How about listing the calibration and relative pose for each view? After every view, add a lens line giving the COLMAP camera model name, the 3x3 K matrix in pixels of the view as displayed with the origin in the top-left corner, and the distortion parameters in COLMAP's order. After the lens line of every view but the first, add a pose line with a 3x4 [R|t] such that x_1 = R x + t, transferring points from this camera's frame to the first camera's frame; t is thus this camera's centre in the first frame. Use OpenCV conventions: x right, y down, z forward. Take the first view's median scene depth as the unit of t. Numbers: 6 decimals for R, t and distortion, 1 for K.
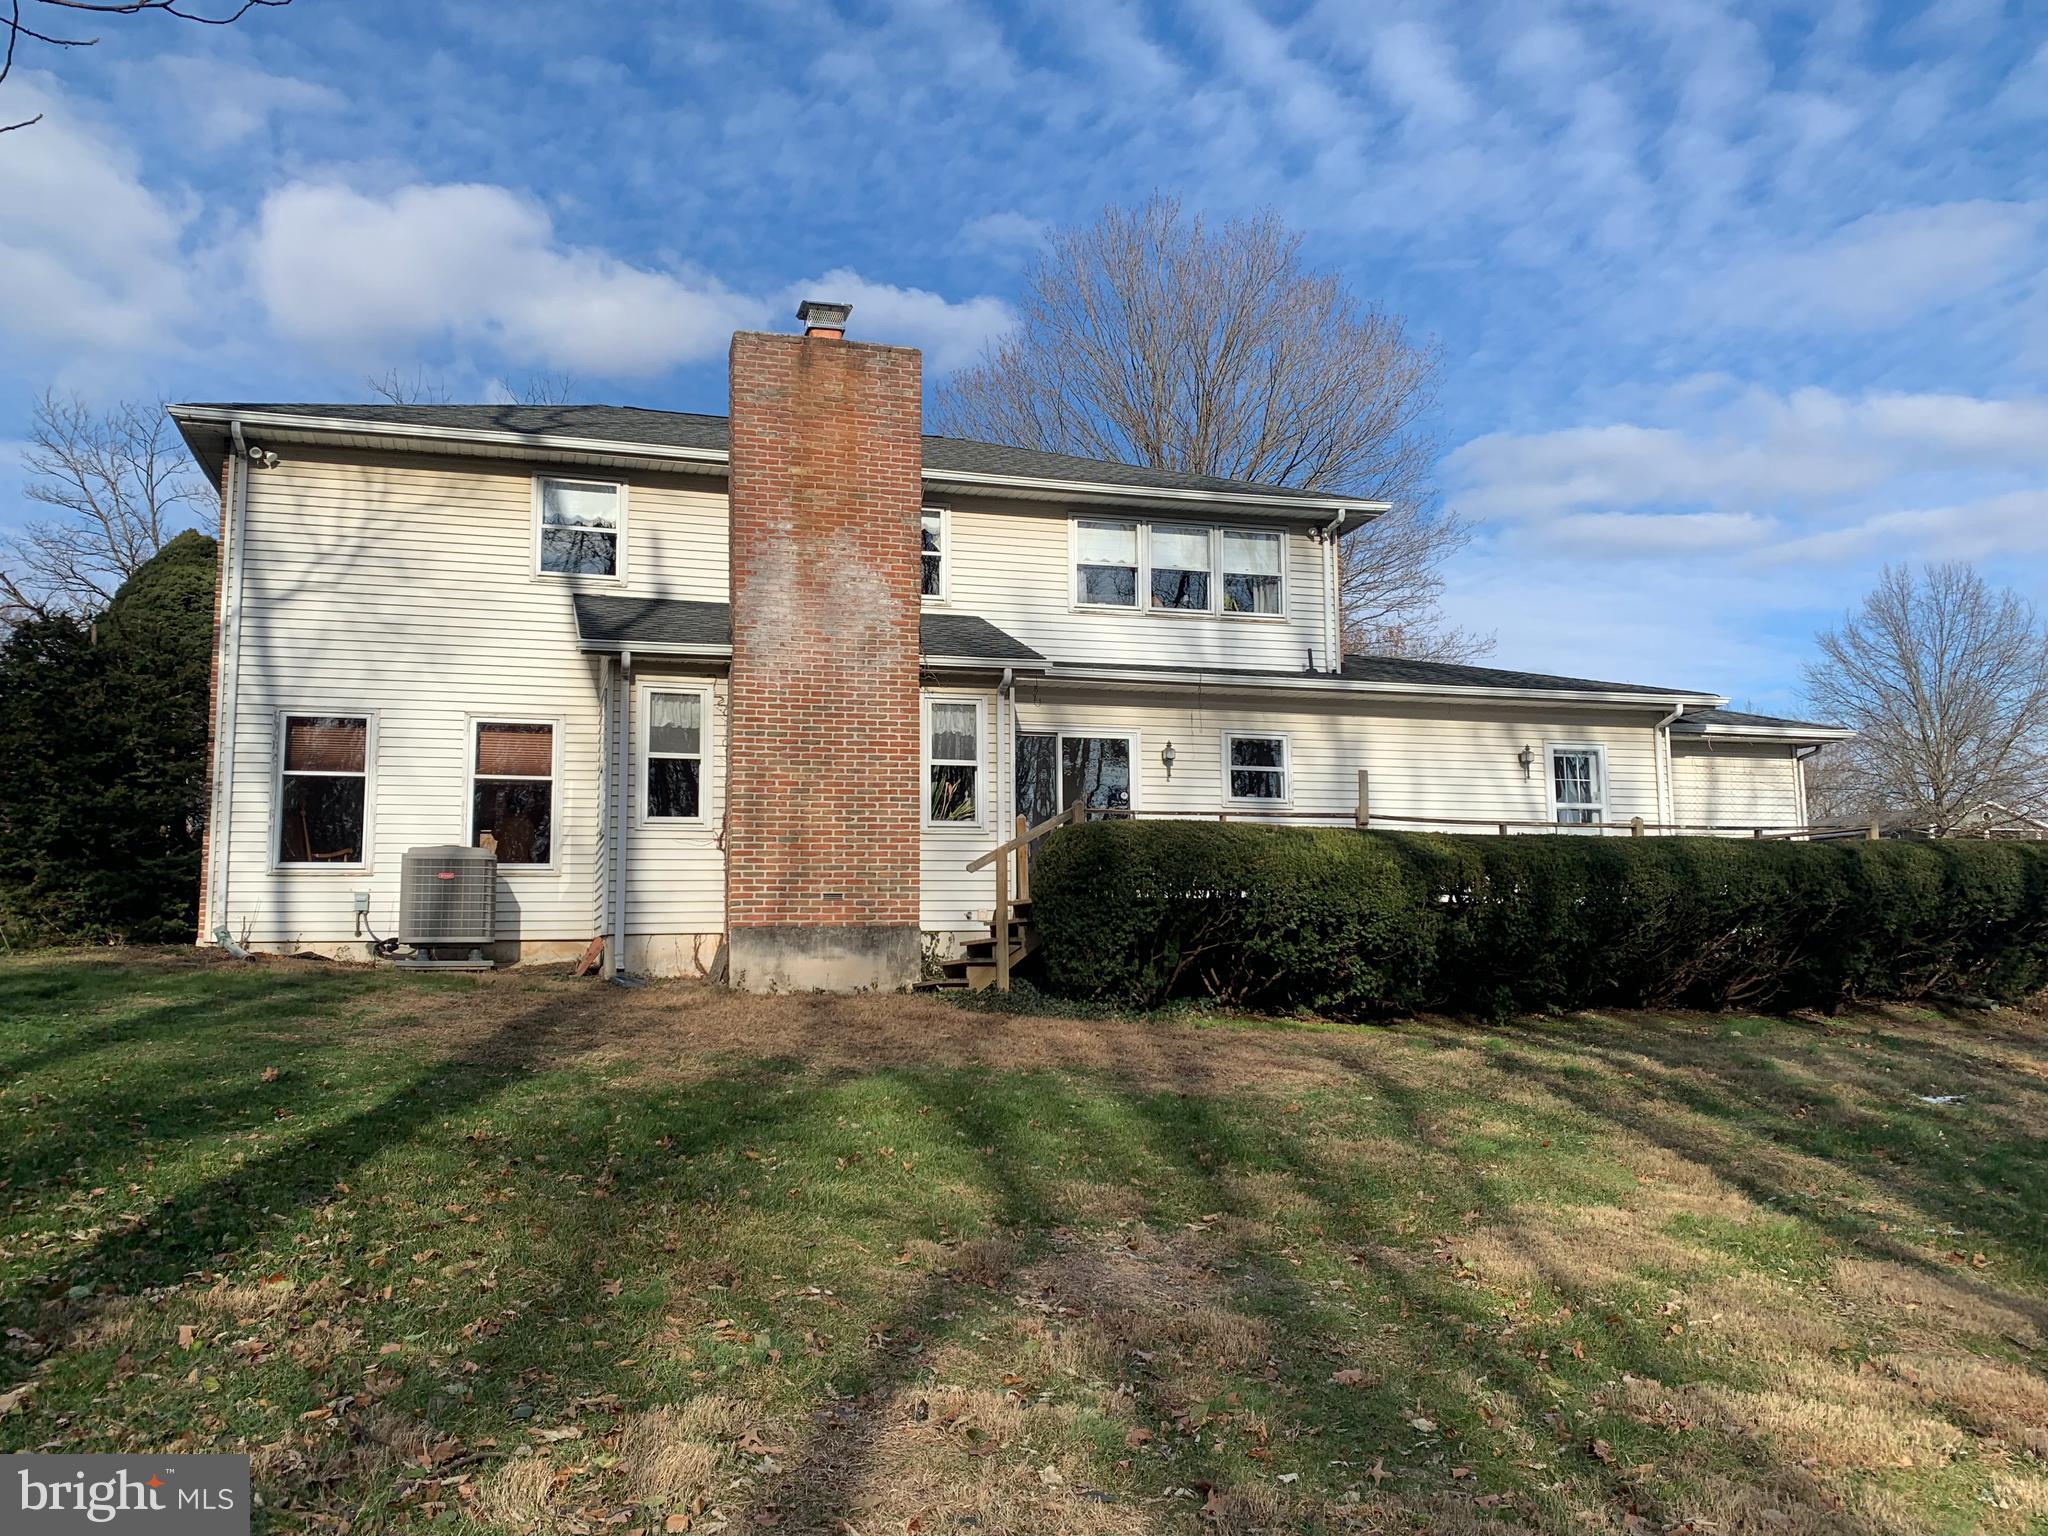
lens RADIAL K [[1608.0, 0, 1024.0], [0, 1608.0, 768.0], [0, 0, 1]] dist [0.052010, -0.001045]
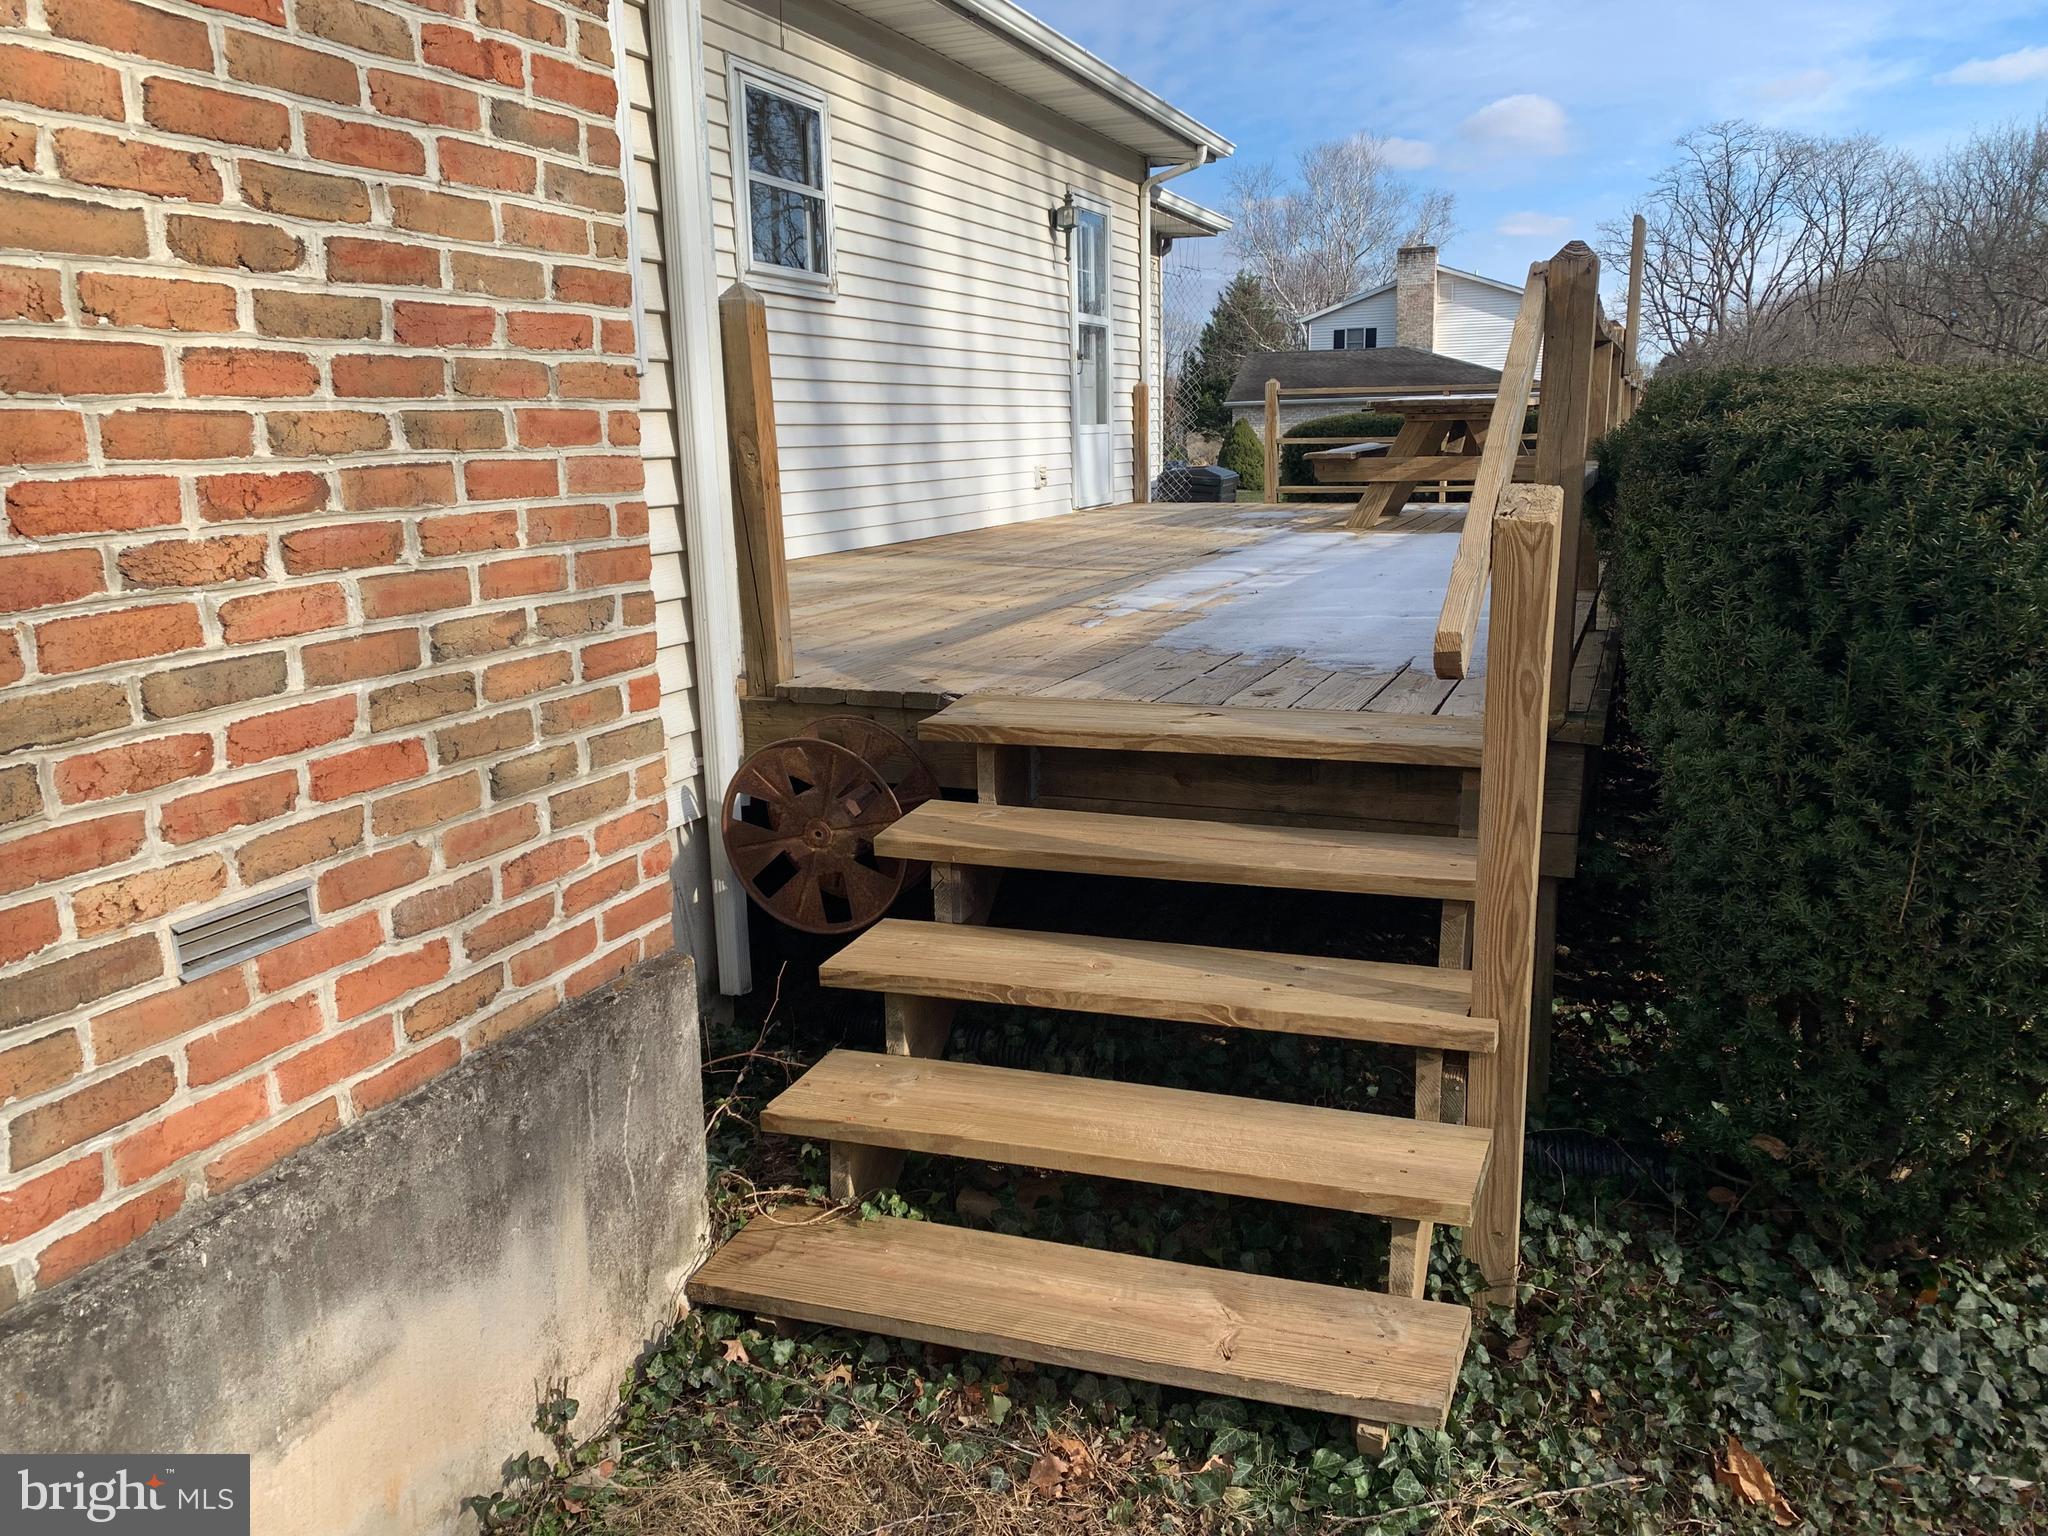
lens RADIAL K [[1630.1, 0, 1001.9], [0, 1630.1, 772.9], [0, 0, 1]] dist [0.006767, 0.001429]
pose [[0.618788, -0.168391, 0.767297, -0.165623], [-0.071874, 0.960522, 0.268759, 0.031257], [-0.782263, -0.221454, 0.582257, 0.845920]]
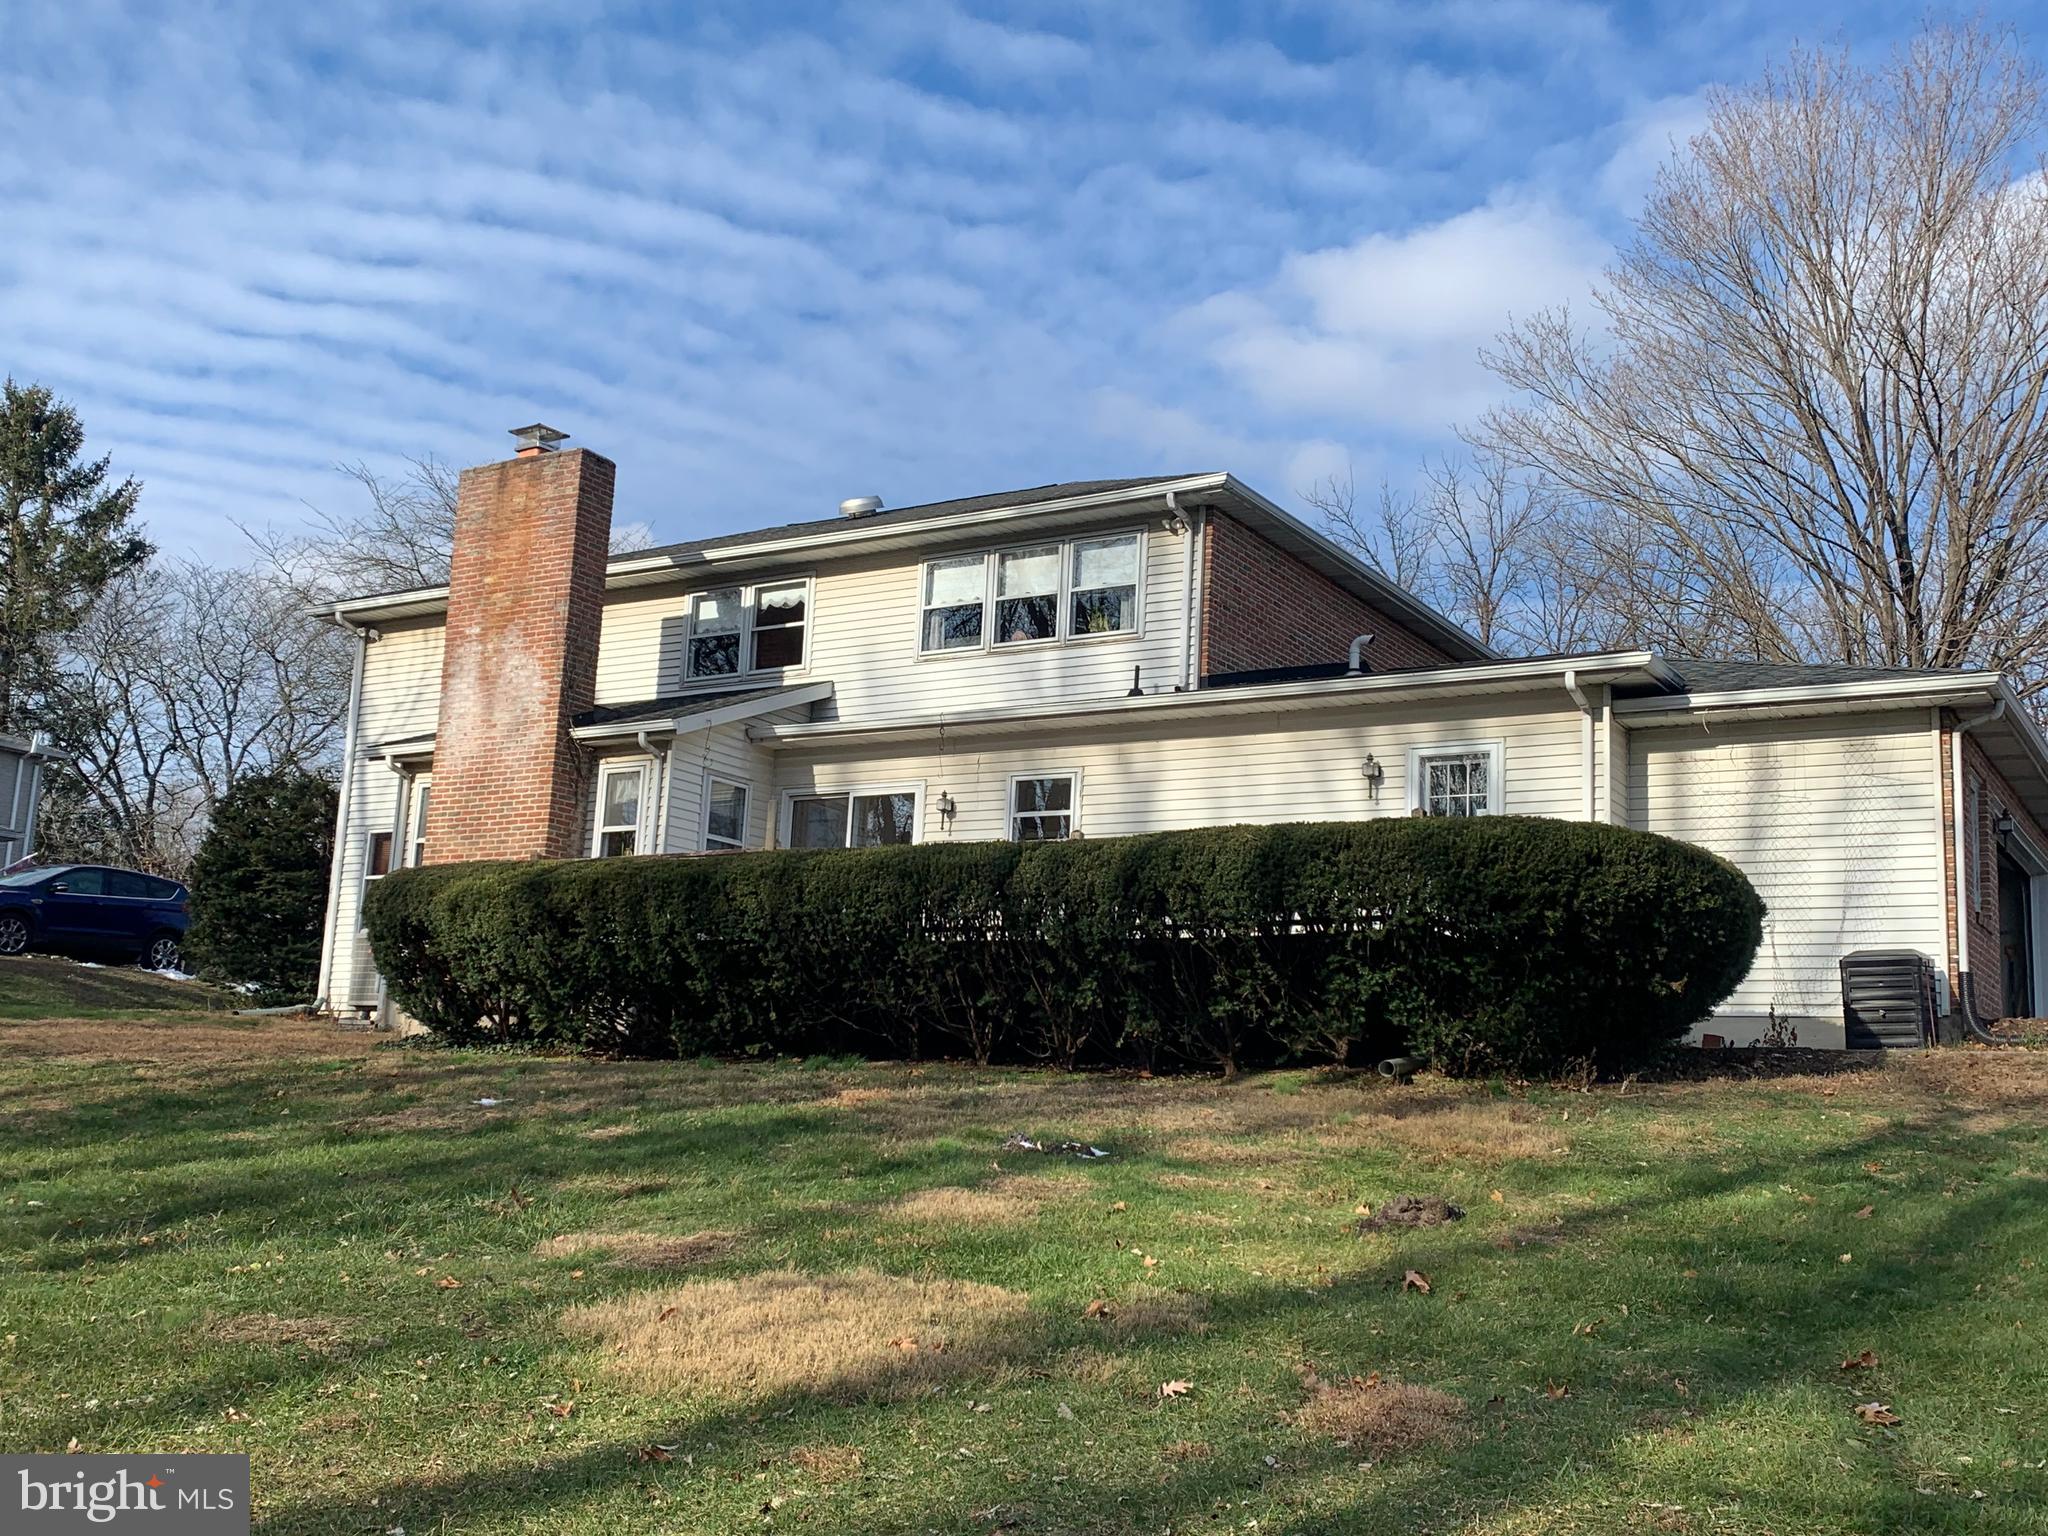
lens RADIAL K [[2099.3, 0, 1024.0], [0, 2099.3, 768.0], [0, 0, 1]] dist [0.089081, -0.039611]
pose [[0.655569, -0.099355, -0.748570, 1.169762], [0.033122, 0.994136, -0.102941, 0.108624], [0.754408, 0.042691, 0.655016, 0.310213]]
